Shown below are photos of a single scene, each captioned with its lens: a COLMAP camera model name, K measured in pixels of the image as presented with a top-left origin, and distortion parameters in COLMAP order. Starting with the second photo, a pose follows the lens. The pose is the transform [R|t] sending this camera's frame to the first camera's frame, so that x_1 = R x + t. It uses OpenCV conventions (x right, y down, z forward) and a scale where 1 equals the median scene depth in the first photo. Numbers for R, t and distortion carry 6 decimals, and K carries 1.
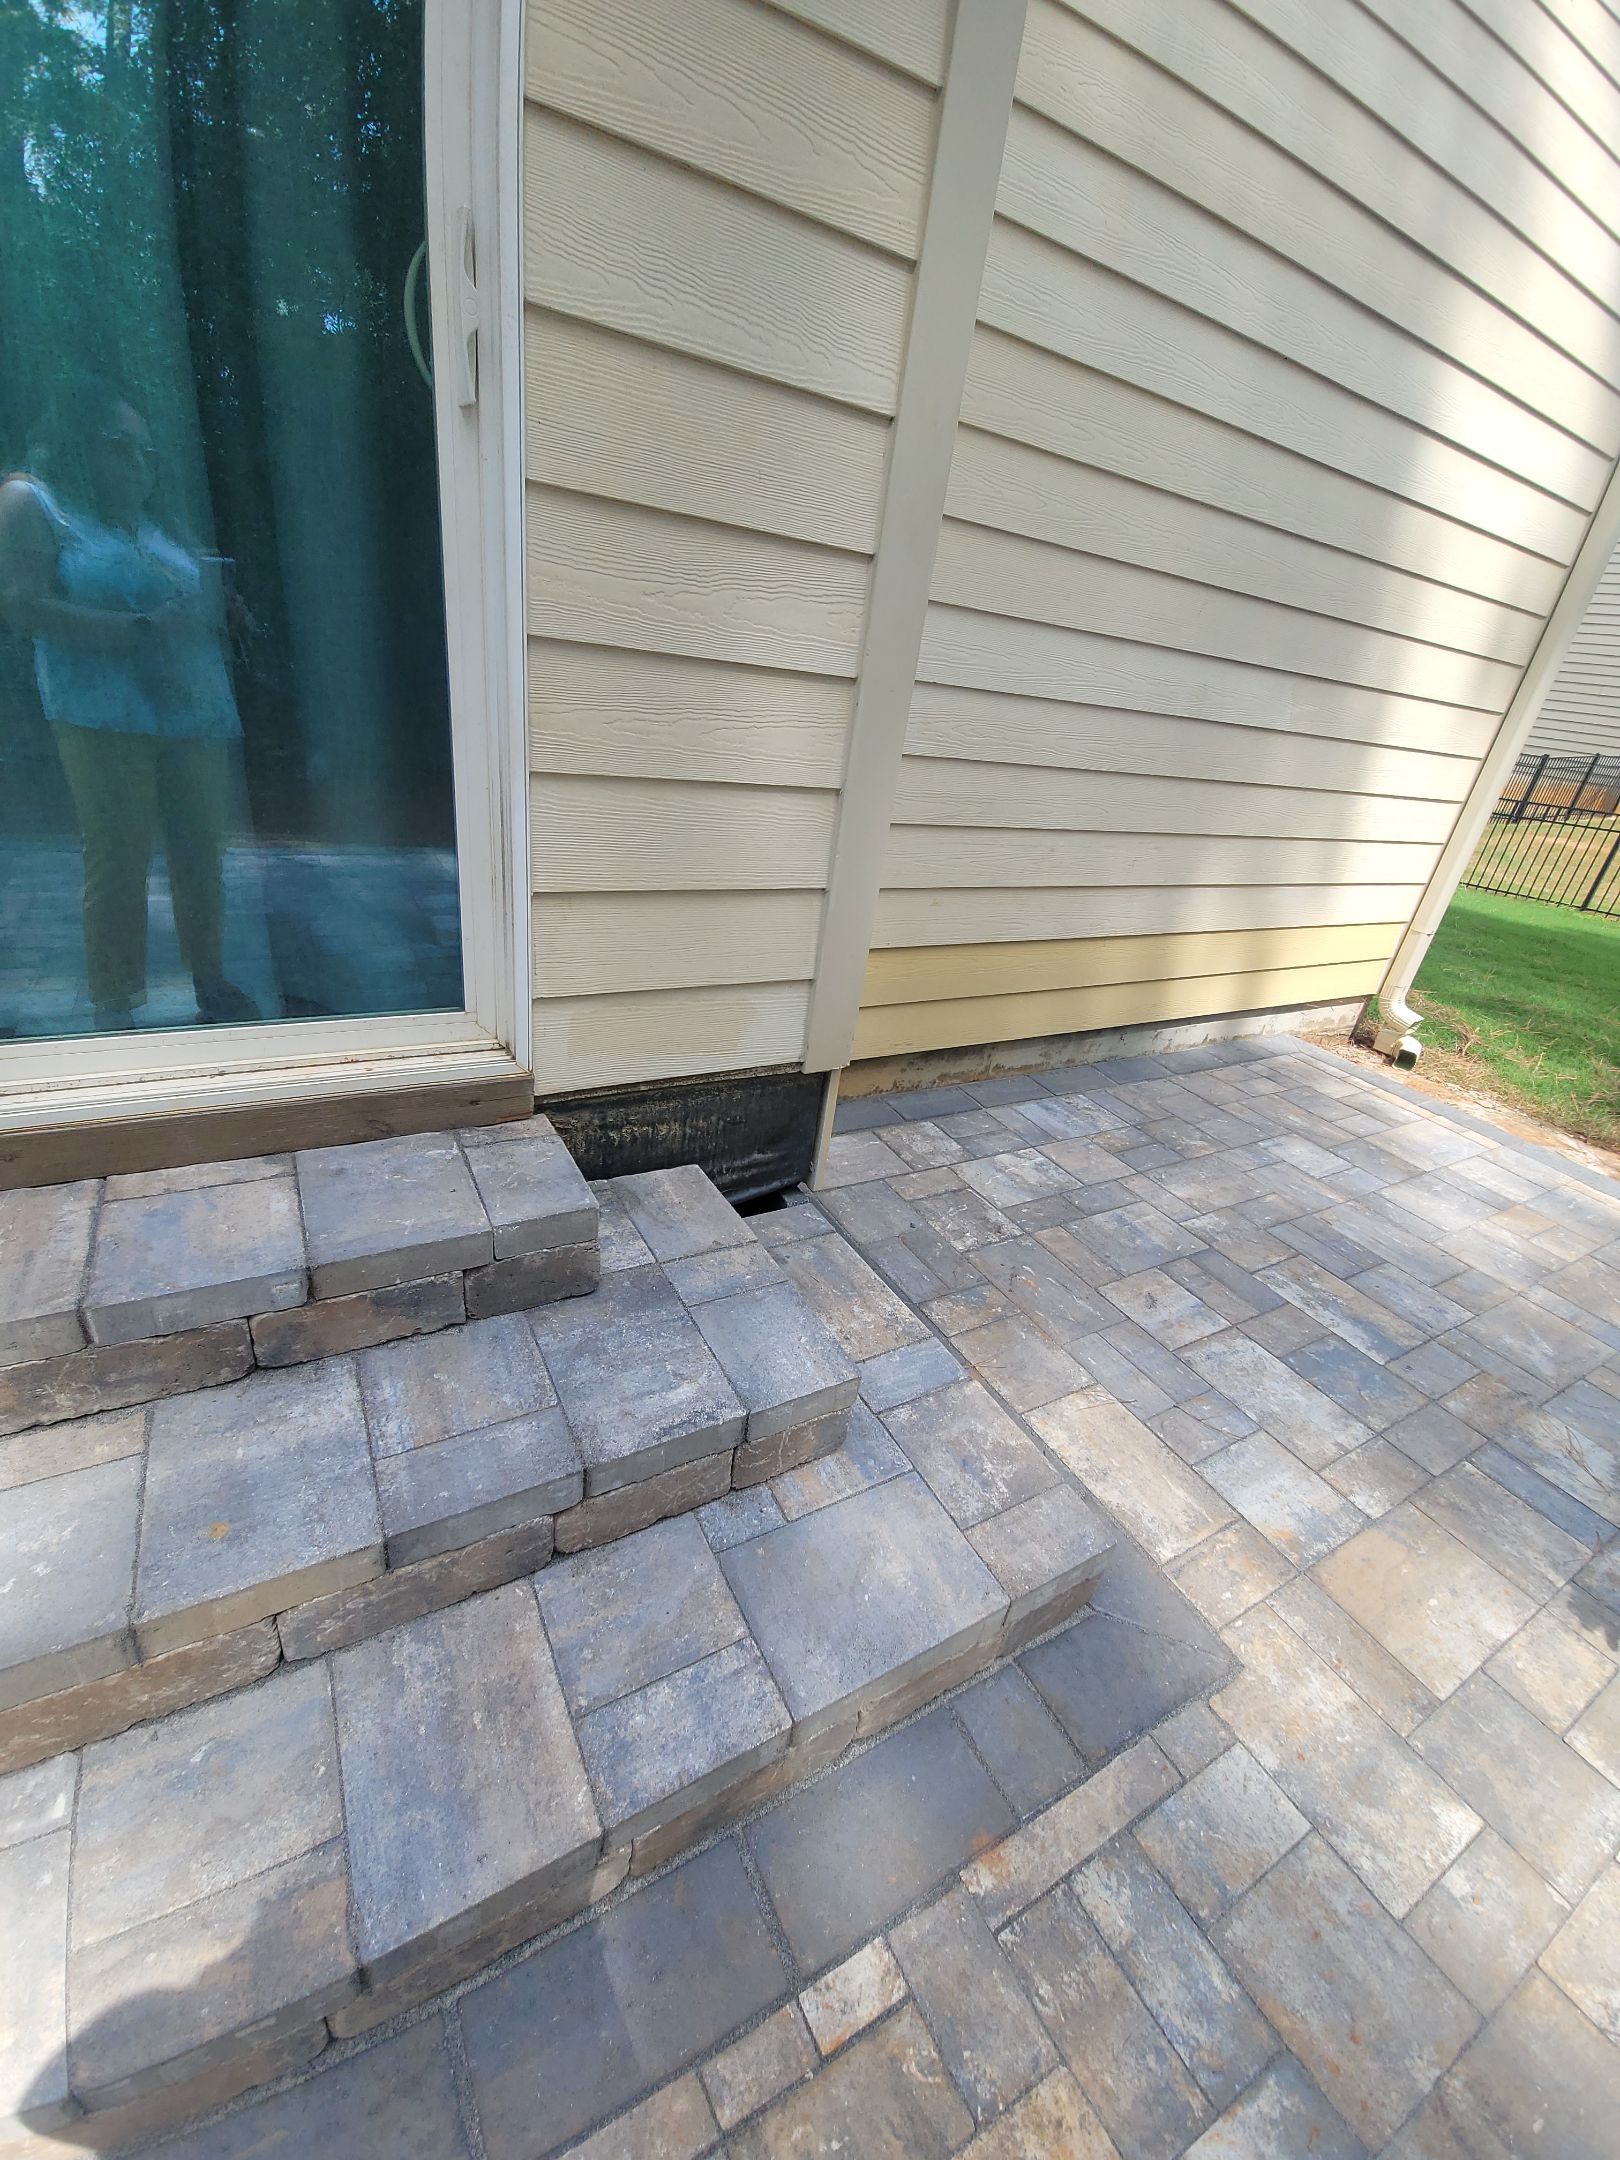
lens RADIAL K [[866.2, 0, 806.0], [0, 866.2, 1091.7], [0, 0, 1]] dist [0.010709, -0.007884]
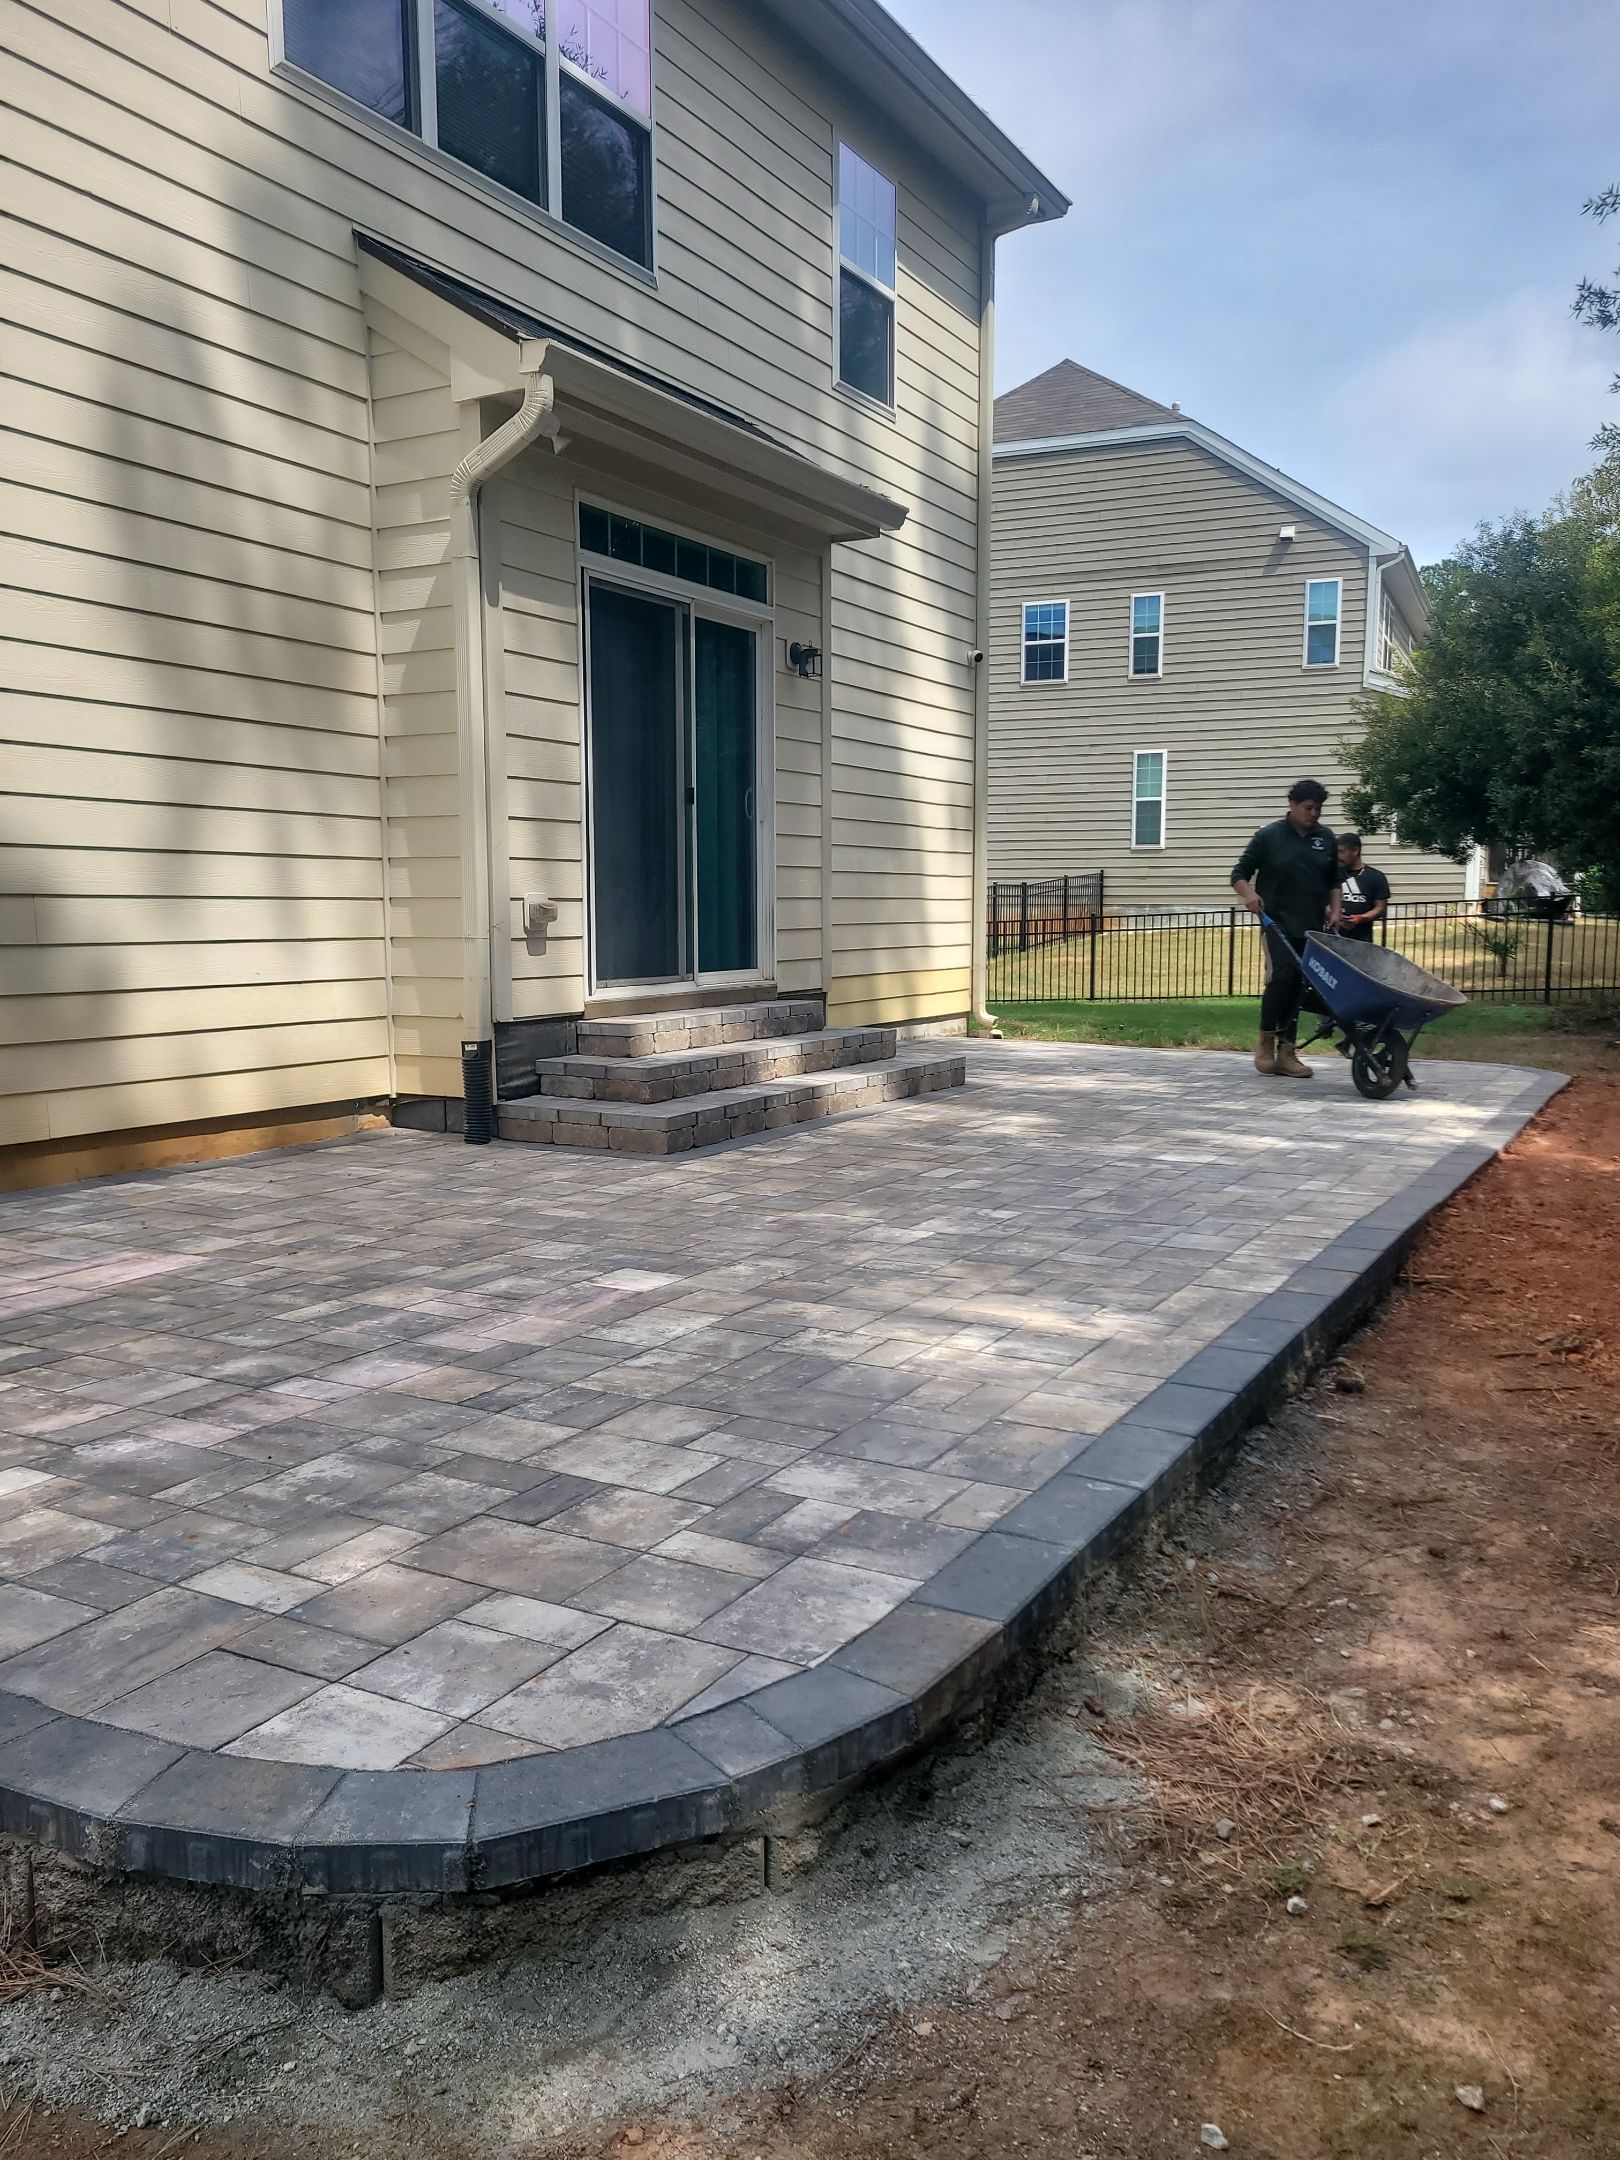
lens RADIAL K [[1655.0, 0, 803.0], [0, 1655.0, 1176.7], [0, 0, 1]] dist [0.041482, -0.030714]
pose [[0.852648, -0.212883, 0.477150, -3.484227], [0.331640, 0.926191, -0.179404, 1.875187], [-0.403740, 0.311210, 0.860315, -4.386388]]
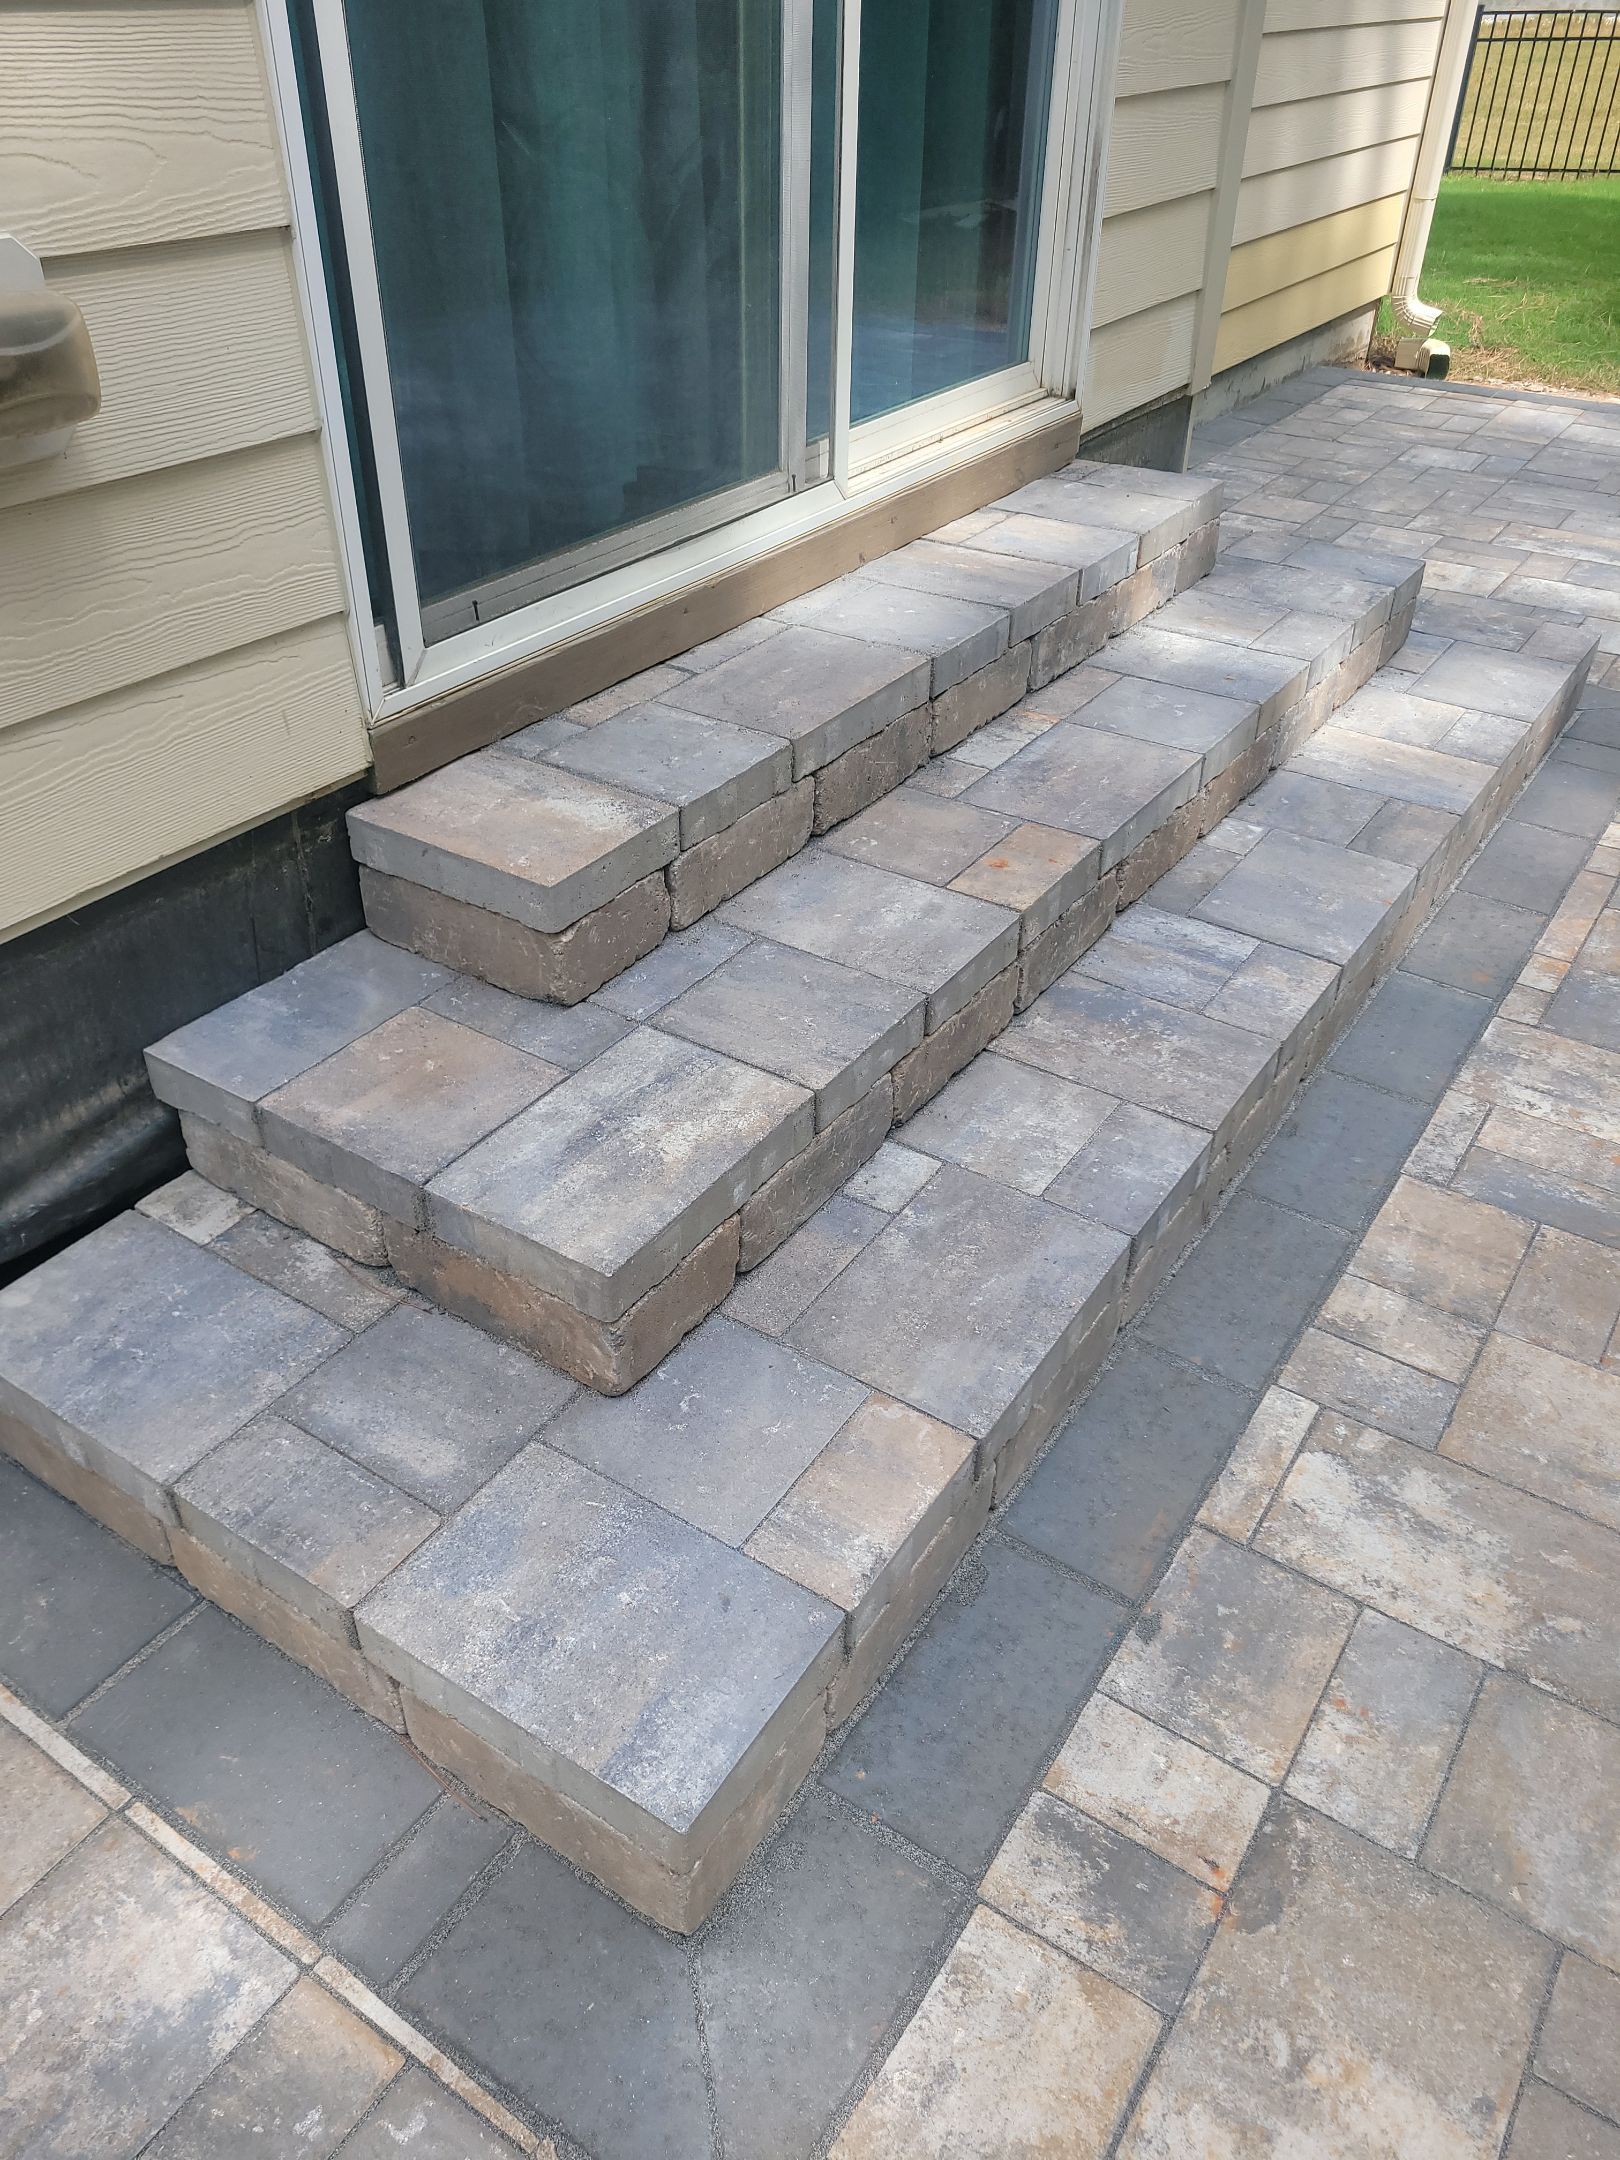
lens RADIAL K [[1599.2, 0, 813.3], [0, 1599.2, 1108.4], [0, 0, 1]] dist [0.052467, -0.034659]
pose [[0.886075, -0.361454, 0.290209, -1.539546], [0.300577, 0.924633, 0.233894, 0.215286], [-0.352879, -0.120018, 0.927940, -0.889981]]
